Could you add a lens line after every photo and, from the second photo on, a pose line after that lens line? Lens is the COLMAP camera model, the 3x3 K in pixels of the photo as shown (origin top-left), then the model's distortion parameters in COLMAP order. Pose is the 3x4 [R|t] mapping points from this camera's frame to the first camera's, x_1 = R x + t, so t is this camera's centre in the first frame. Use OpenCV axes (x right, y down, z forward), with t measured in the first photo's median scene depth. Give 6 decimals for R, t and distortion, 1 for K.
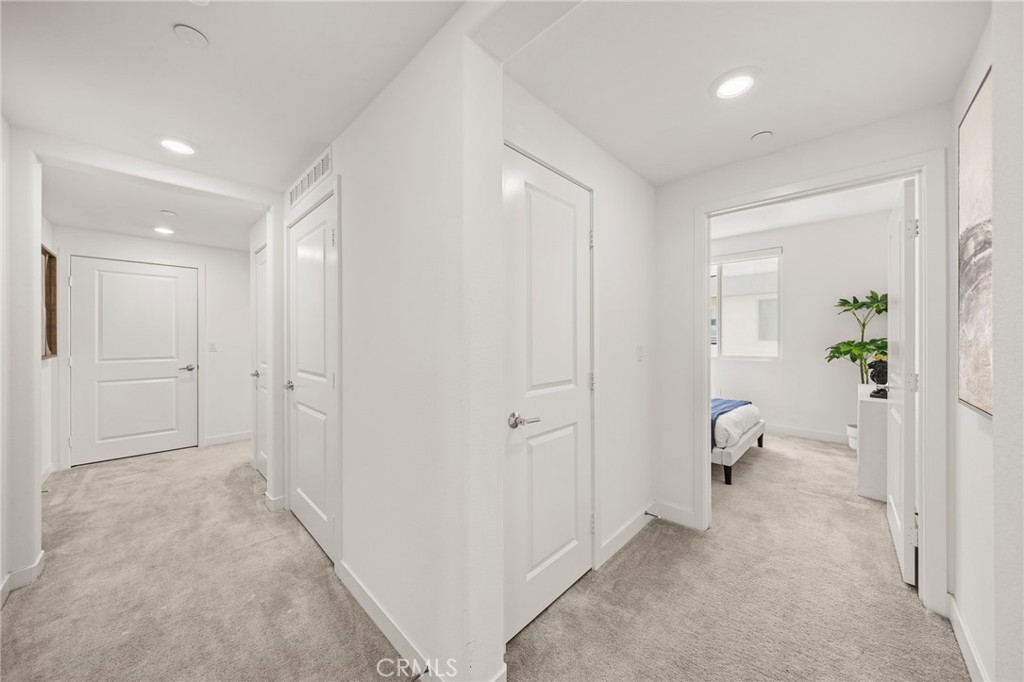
lens RADIAL K [[345.3, 0, 510.0], [0, 345.3, 339.9], [0, 0, 1]] dist [0.000810, 0.000065]
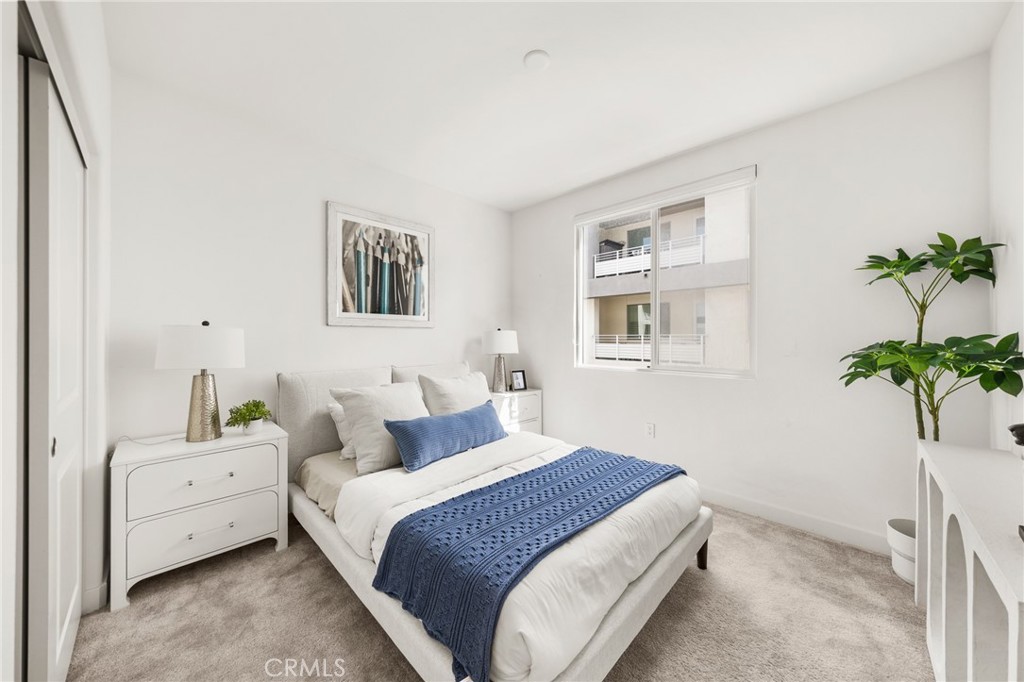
lens RADIAL K [[345.3, 0, 513.8], [0, 345.3, 341.5], [0, 0, 1]] dist [0.000810, 0.000065]
pose [[0.999977, -0.005960, 0.003167, 0.471528], [0.005934, 0.999949, 0.008170, -0.003262], [-0.003216, -0.008151, 0.999962, 0.536163]]
